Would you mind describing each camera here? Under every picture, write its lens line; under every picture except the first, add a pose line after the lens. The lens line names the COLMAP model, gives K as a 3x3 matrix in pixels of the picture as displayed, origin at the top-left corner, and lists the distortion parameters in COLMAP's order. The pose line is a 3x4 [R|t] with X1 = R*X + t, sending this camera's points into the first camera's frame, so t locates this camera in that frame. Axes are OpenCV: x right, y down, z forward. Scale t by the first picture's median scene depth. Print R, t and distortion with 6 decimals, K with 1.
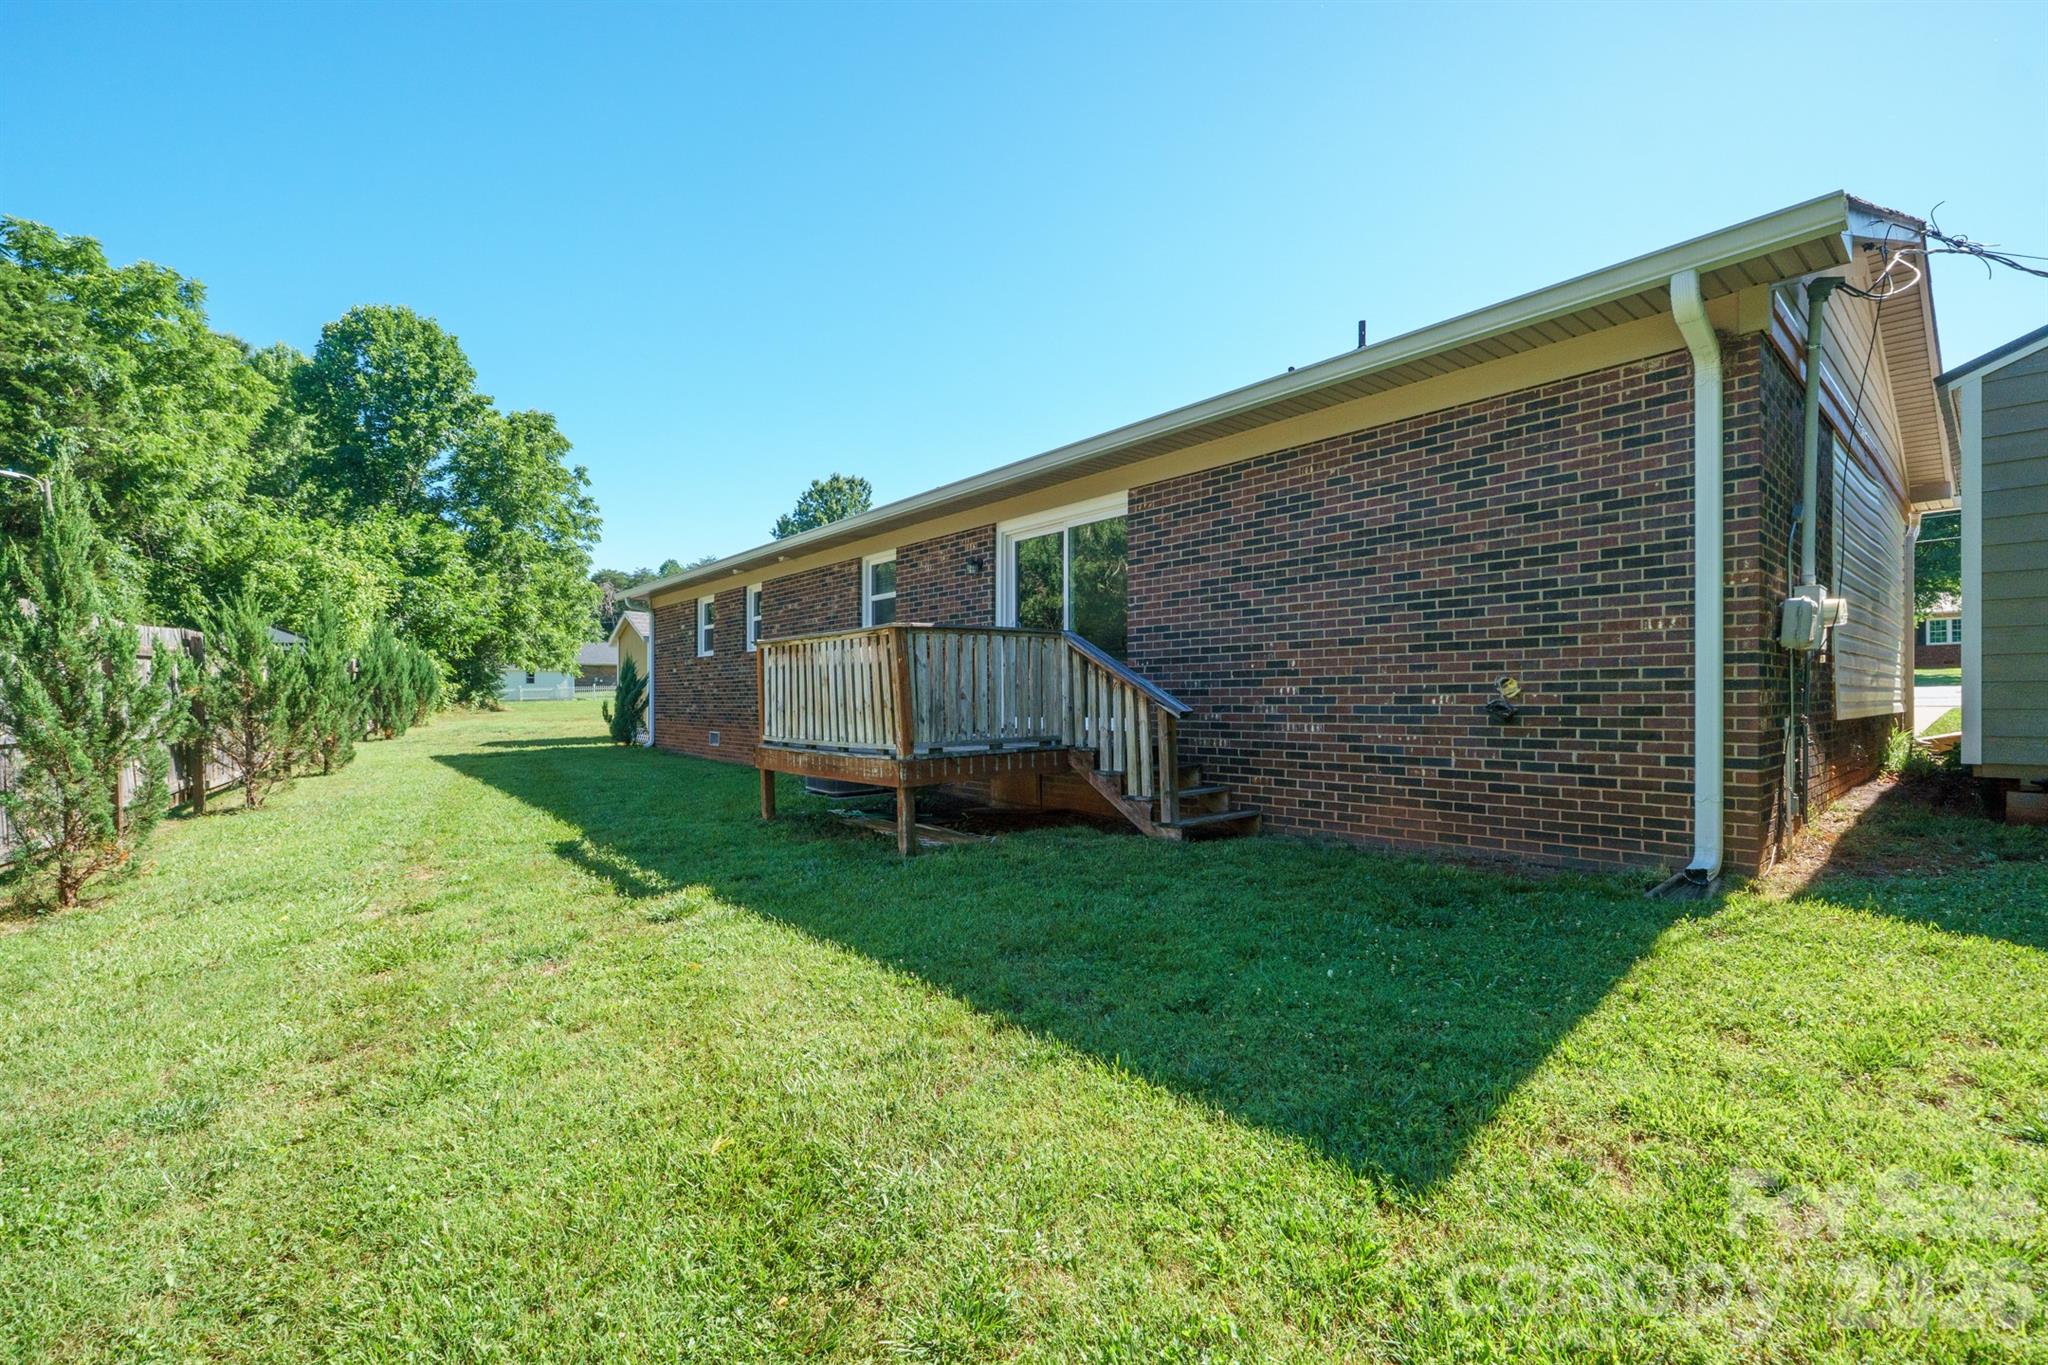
lens RADIAL K [[857.8, 0, 1027.1], [0, 857.8, 698.8], [0, 0, 1]] dist [-0.009986, -0.001396]
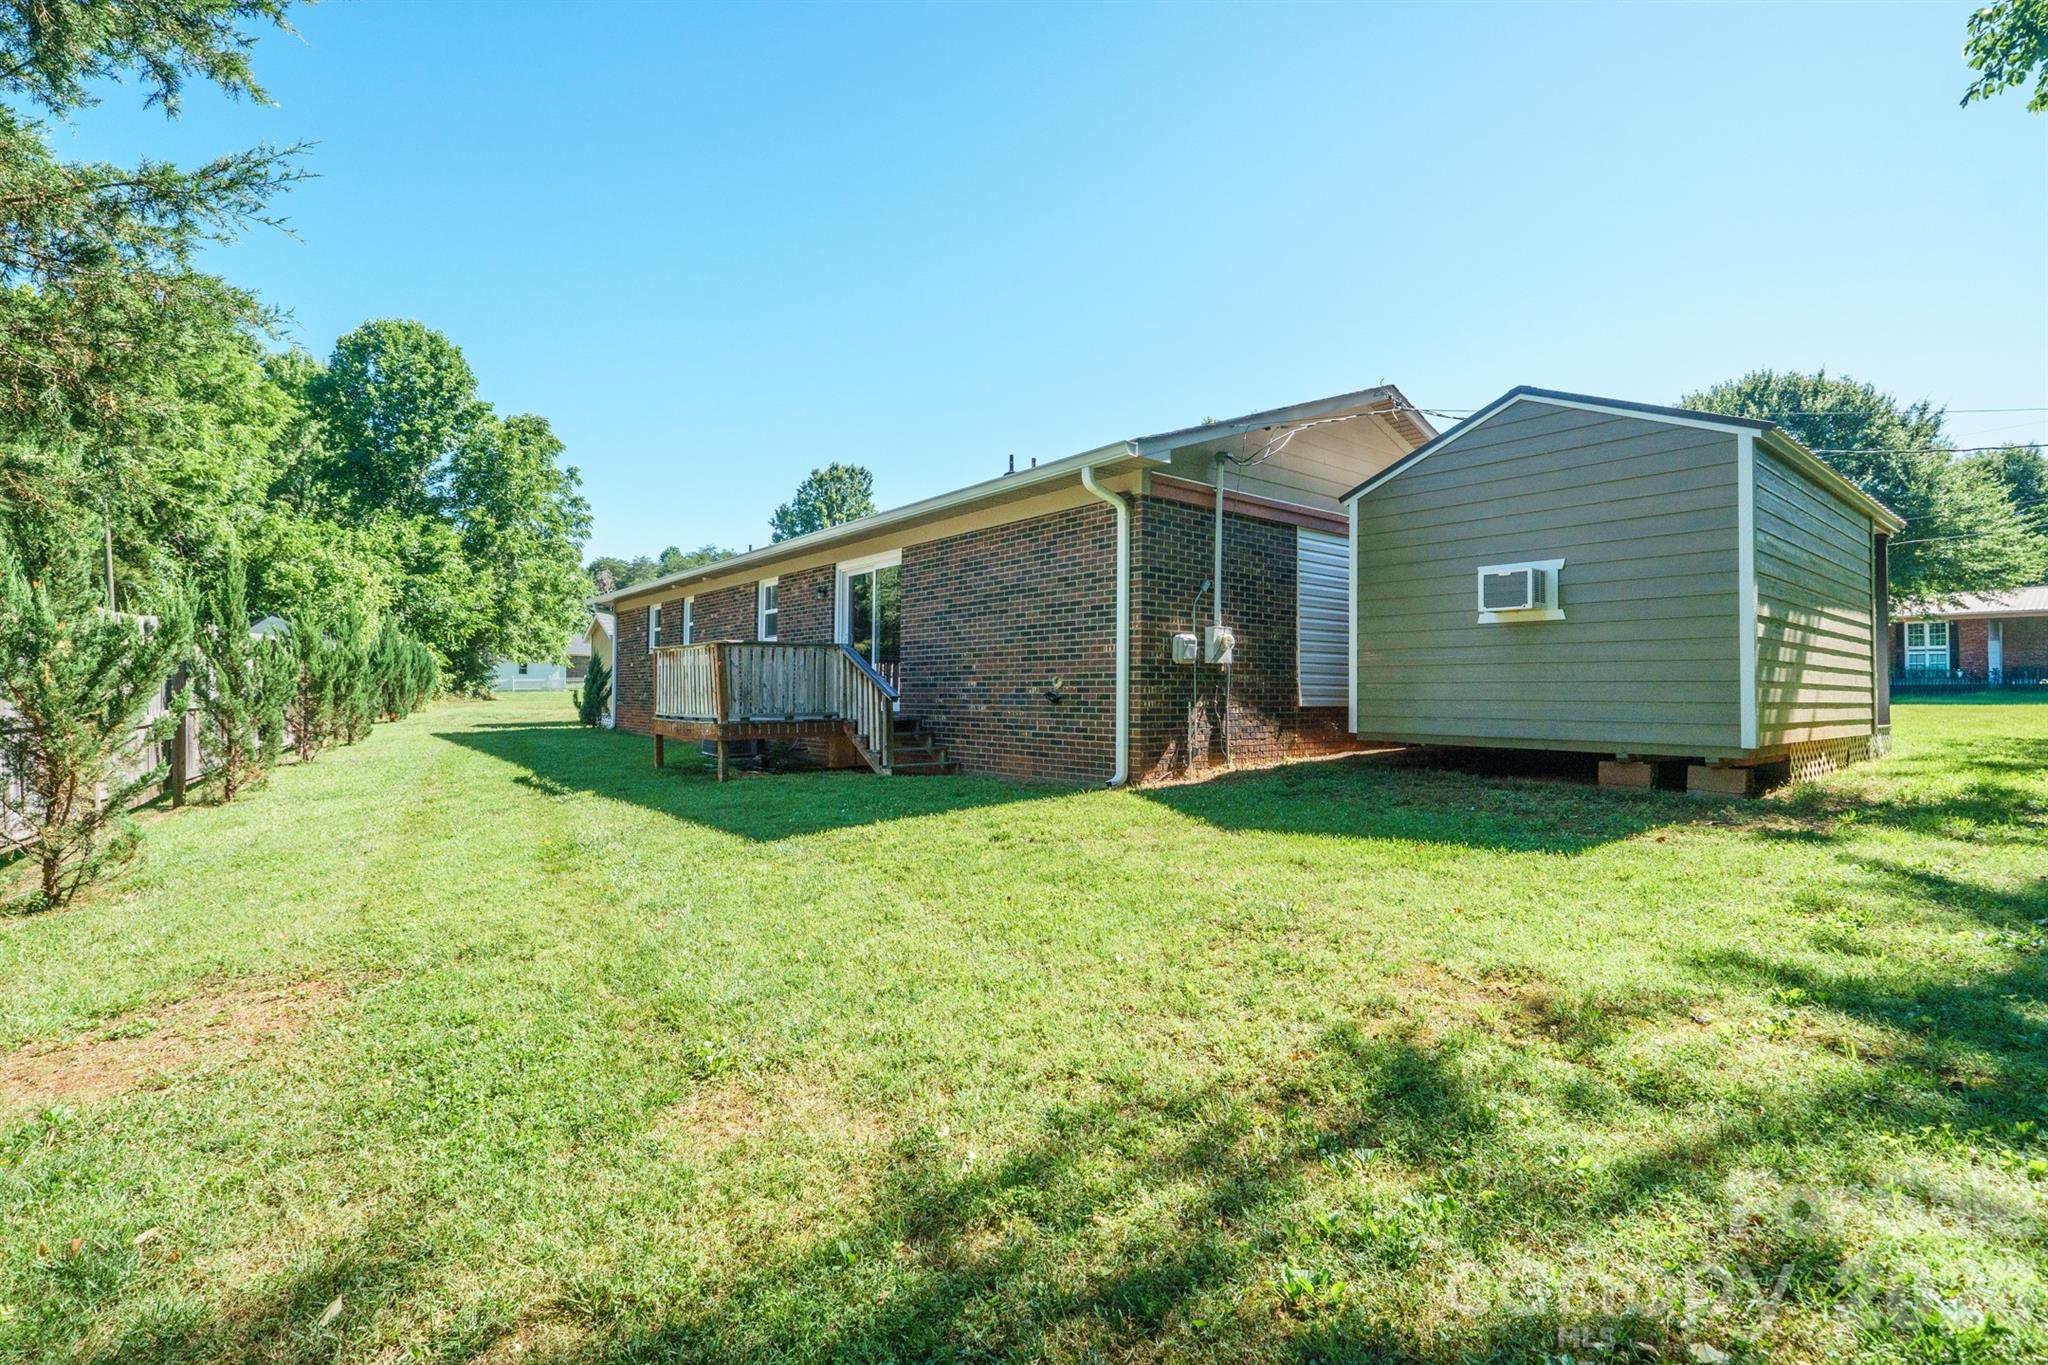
lens RADIAL K [[928.8, 0, 1026.1], [0, 928.8, 669.9], [0, 0, 1]] dist [-0.009040, -0.000997]
pose [[0.999441, 0.008717, -0.032263, 0.166538], [-0.009591, 0.999589, -0.027024, 0.003446], [0.032014, 0.027318, 0.999114, -0.254859]]
